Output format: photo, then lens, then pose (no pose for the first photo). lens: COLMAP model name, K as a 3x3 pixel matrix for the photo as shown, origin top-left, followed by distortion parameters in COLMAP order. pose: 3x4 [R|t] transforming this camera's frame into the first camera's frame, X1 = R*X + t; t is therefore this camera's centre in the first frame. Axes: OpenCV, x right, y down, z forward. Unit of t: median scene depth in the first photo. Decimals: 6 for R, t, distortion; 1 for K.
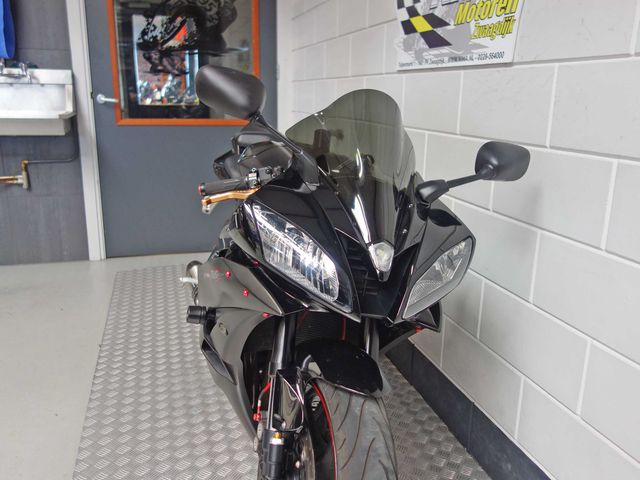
lens RADIAL K [[568.3, 0, 316.6], [0, 568.3, 242.9], [0, 0, 1]] dist [-0.000953, -0.008650]
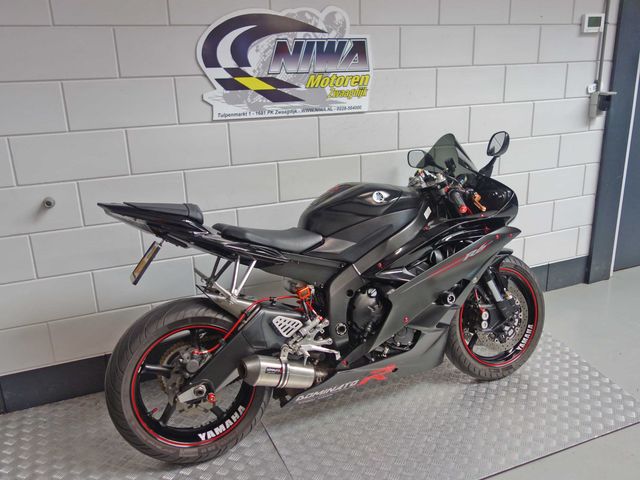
lens RADIAL K [[568.3, 0, 317.2], [0, 568.3, 244.2], [0, 0, 1]] dist [-0.000953, -0.008650]
pose [[-0.140715, -0.310858, 0.939982, -1.284501], [0.276244, 0.899395, 0.338789, -0.504727], [-0.950730, 0.307338, -0.040686, 1.141793]]
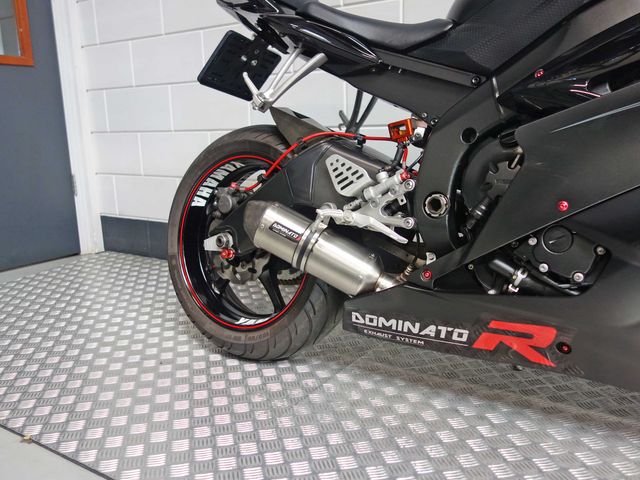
lens RADIAL K [[568.3, 0, 320.6], [0, 568.3, 242.6], [0, 0, 1]] dist [-0.000953, -0.008650]
pose [[0.749855, -0.172145, 0.638815, -0.677289], [0.205389, 0.978420, 0.022570, 0.094171], [-0.628915, 0.114282, 0.769029, 0.711827]]
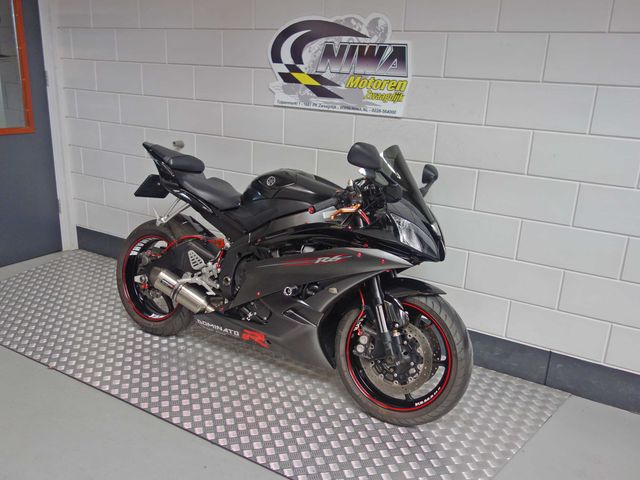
lens RADIAL K [[568.3, 0, 321.2], [0, 568.3, 243.6], [0, 0, 1]] dist [-0.000953, -0.008650]
pose [[0.720941, -0.191517, 0.666007, -0.980526], [0.144914, 0.981470, 0.125365, -0.152246], [-0.677675, 0.006132, 0.735336, -0.161383]]
